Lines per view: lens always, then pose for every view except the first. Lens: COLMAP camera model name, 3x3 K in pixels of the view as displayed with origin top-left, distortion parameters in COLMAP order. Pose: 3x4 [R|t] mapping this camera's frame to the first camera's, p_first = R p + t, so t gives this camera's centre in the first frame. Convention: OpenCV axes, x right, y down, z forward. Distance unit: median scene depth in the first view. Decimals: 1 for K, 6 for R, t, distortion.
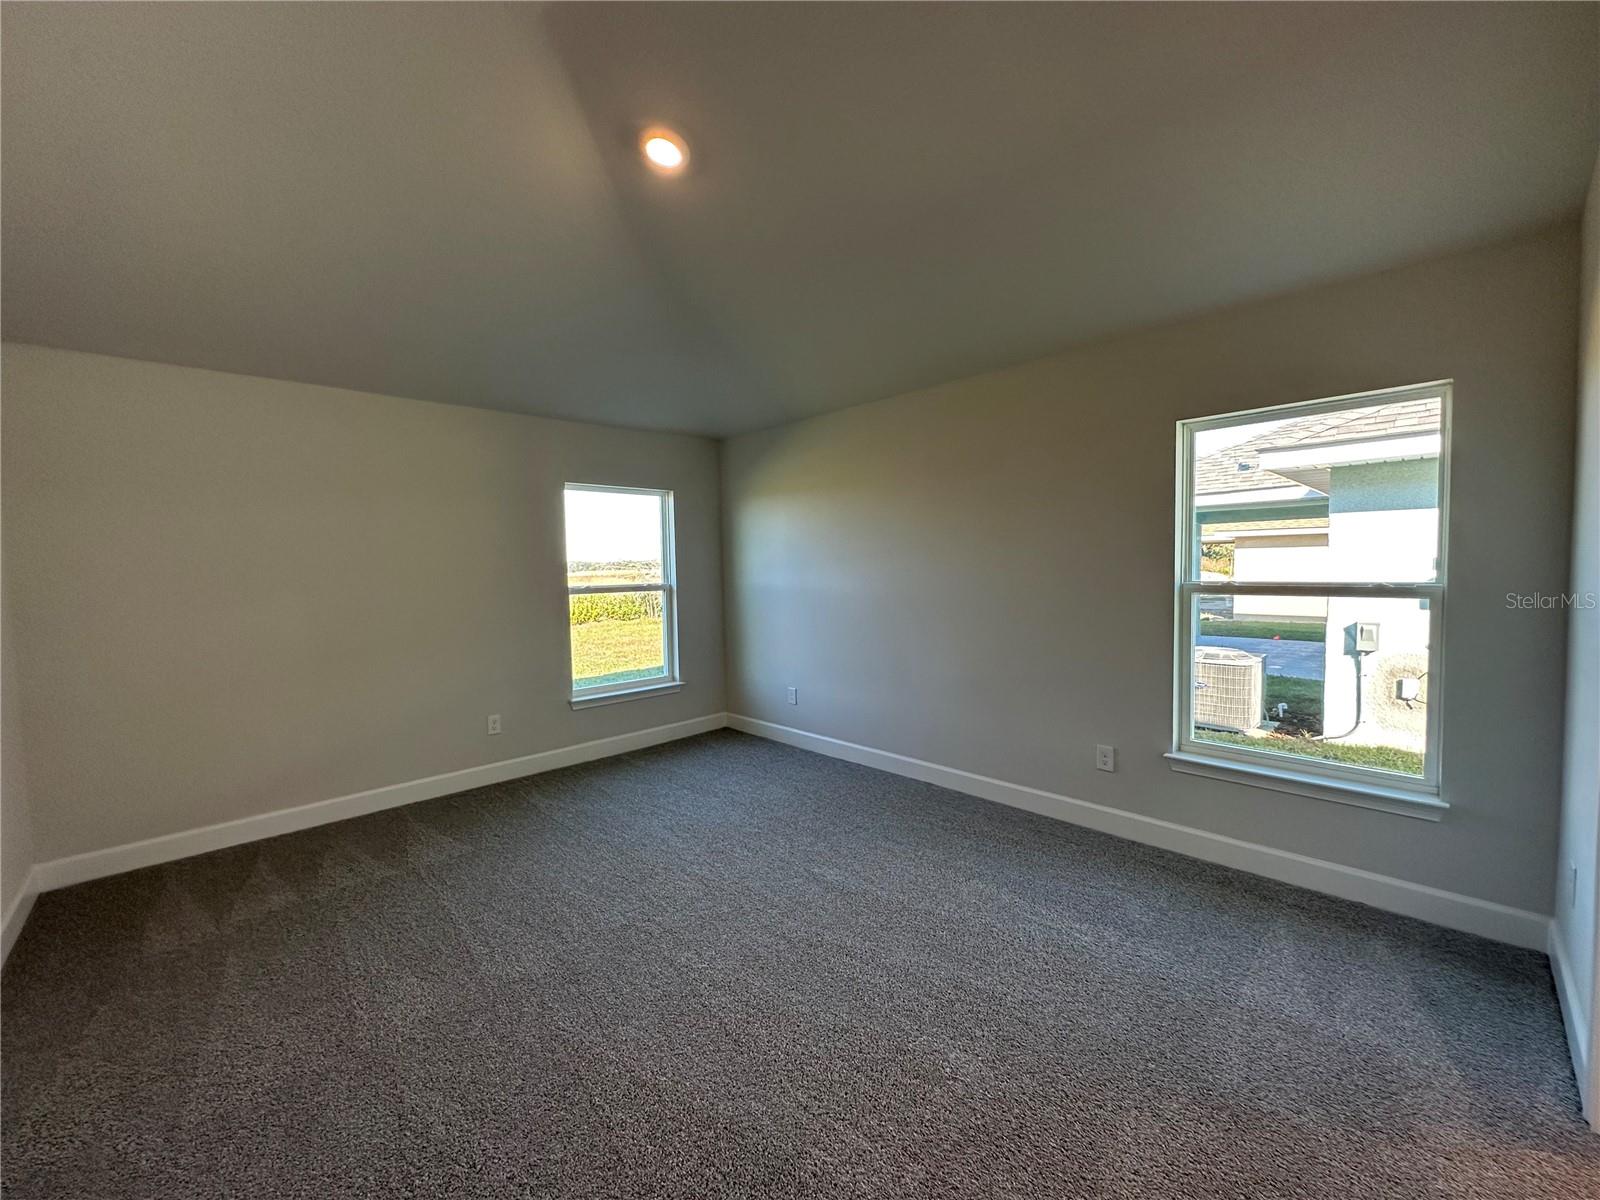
lens RADIAL K [[636.9, 0, 803.0], [0, 636.9, 598.3], [0, 0, 1]] dist [-0.001476, 0.000560]
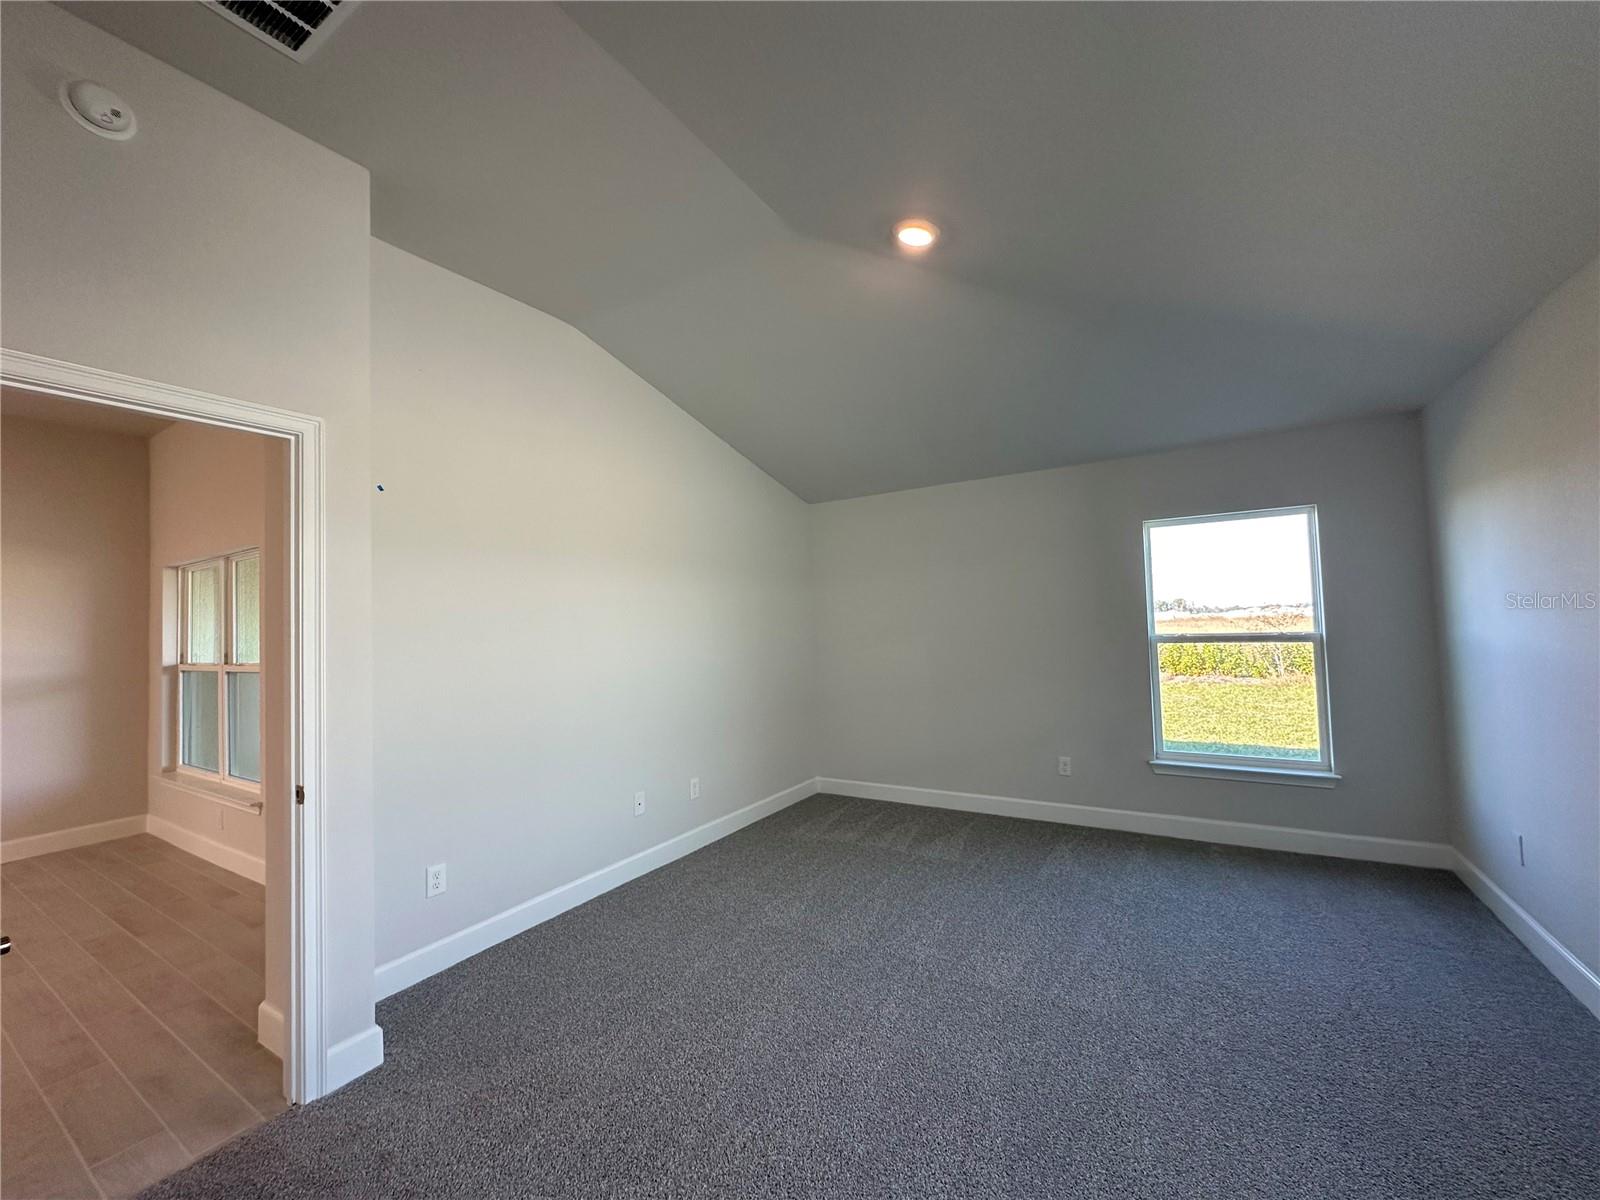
lens RADIAL K [[636.9, 0, 803.0], [0, 636.9, 598.3], [0, 0, 1]] dist [-0.001476, 0.000560]
pose [[0.245811, -0.026077, -0.968967, 0.380081], [-0.022792, 0.999206, -0.032673, -0.028279], [0.969050, 0.030116, 0.245022, 0.290081]]
